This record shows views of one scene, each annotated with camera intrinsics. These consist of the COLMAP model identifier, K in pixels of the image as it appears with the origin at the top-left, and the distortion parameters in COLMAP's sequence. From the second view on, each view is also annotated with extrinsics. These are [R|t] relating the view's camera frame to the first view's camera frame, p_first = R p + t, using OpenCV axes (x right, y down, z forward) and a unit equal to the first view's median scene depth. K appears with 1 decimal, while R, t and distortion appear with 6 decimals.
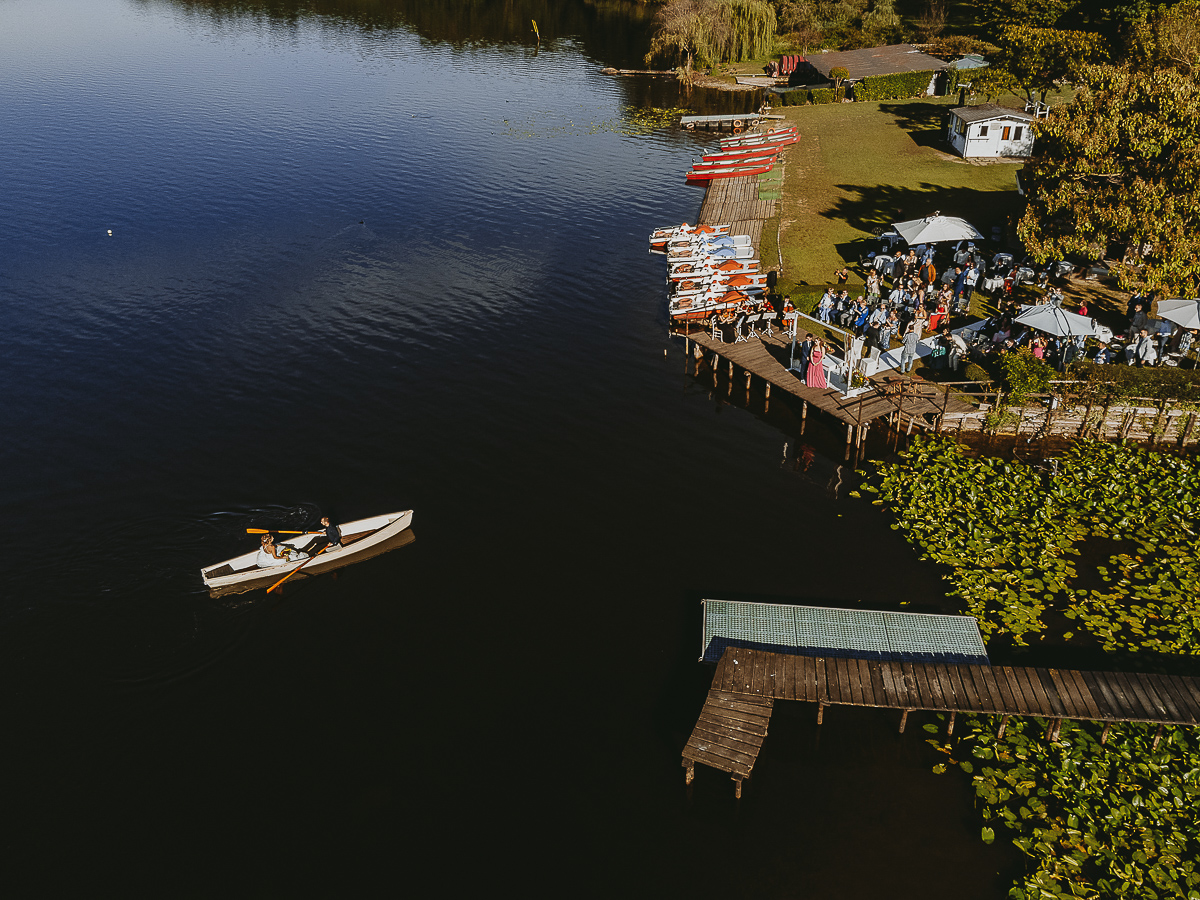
lens RADIAL K [[894.6, 0, 600.0], [0, 894.6, 450.0], [0, 0, 1]] dist [0.002472, 0.011020]
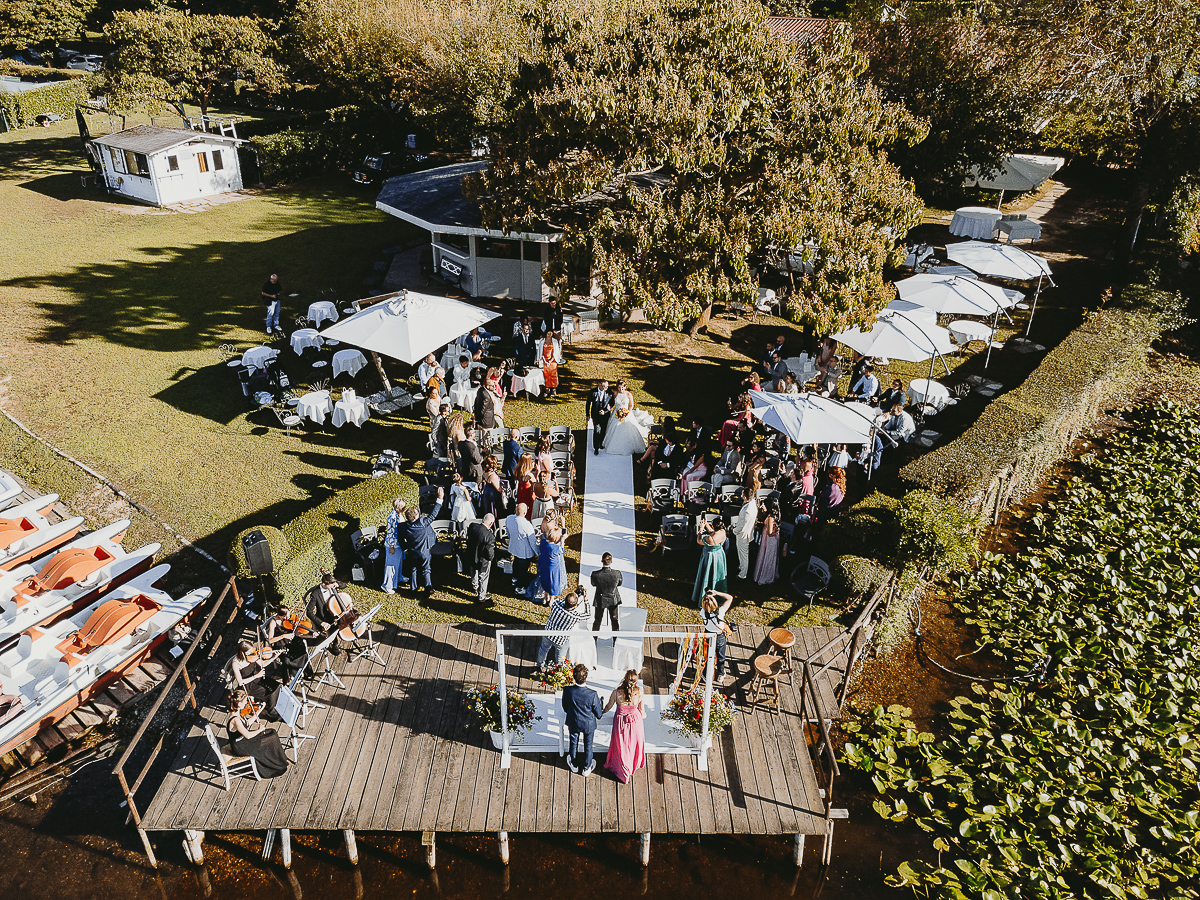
lens RADIAL K [[894.6, 0, 600.0], [0, 894.6, 450.0], [0, 0, 1]] dist [0.002472, 0.011020]
pose [[0.526215, -0.387644, 0.756855, -0.015734], [0.411857, 0.894872, 0.171983, -0.371611], [-0.743957, 0.221216, 0.630549, 0.969202]]
